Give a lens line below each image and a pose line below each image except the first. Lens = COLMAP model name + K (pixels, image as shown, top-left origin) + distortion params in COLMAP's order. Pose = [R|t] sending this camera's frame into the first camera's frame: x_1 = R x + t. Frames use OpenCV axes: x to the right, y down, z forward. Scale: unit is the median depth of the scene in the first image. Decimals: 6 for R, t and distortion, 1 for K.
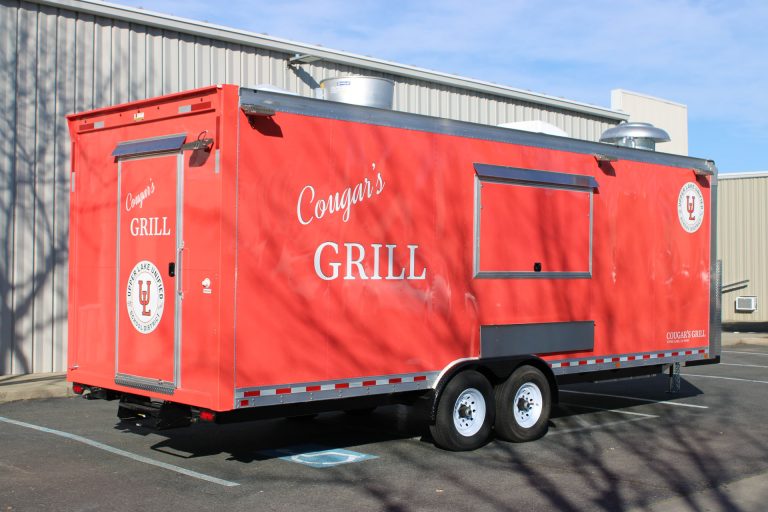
lens RADIAL K [[1019.6, 0, 382.6], [0, 1019.6, 240.7], [0, 0, 1]] dist [-0.021892, 0.000000]
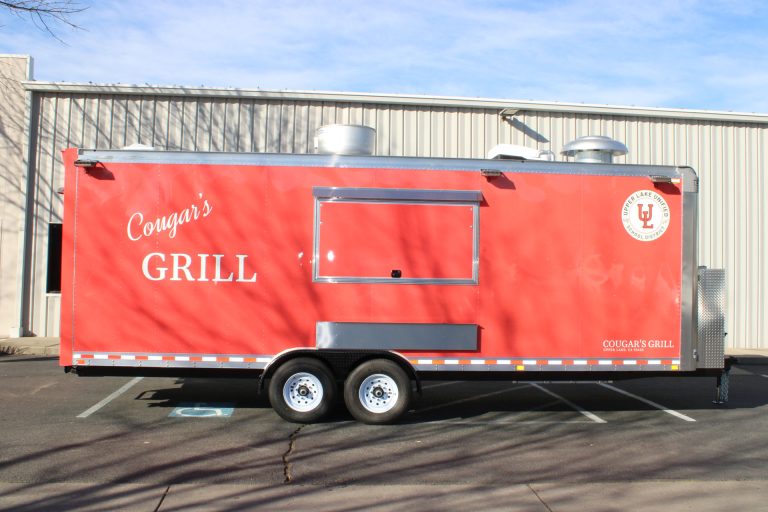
lens RADIAL K [[742.8, 0, 388.8], [0, 742.8, 241.1], [0, 0, 1]] dist [-0.091807, 0.000000]
pose [[0.776979, -0.022822, -0.629113, 0.801031], [0.006317, 0.999575, -0.028458, 0.015628], [0.629495, 0.018137, 0.776793, 0.415766]]
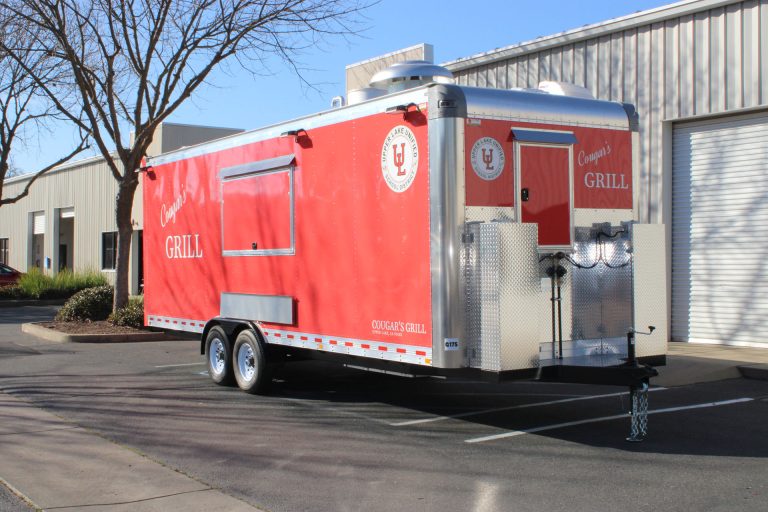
lens RADIAL K [[1019.6, 0, 385.2], [0, 1019.6, 240.3], [0, 0, 1]] dist [-0.021892, 0.000000]
pose [[-0.176070, -0.030413, -0.983908, 1.506590], [0.029470, 0.998912, -0.036150, 0.078696], [0.983936, -0.035361, -0.174982, 1.609669]]
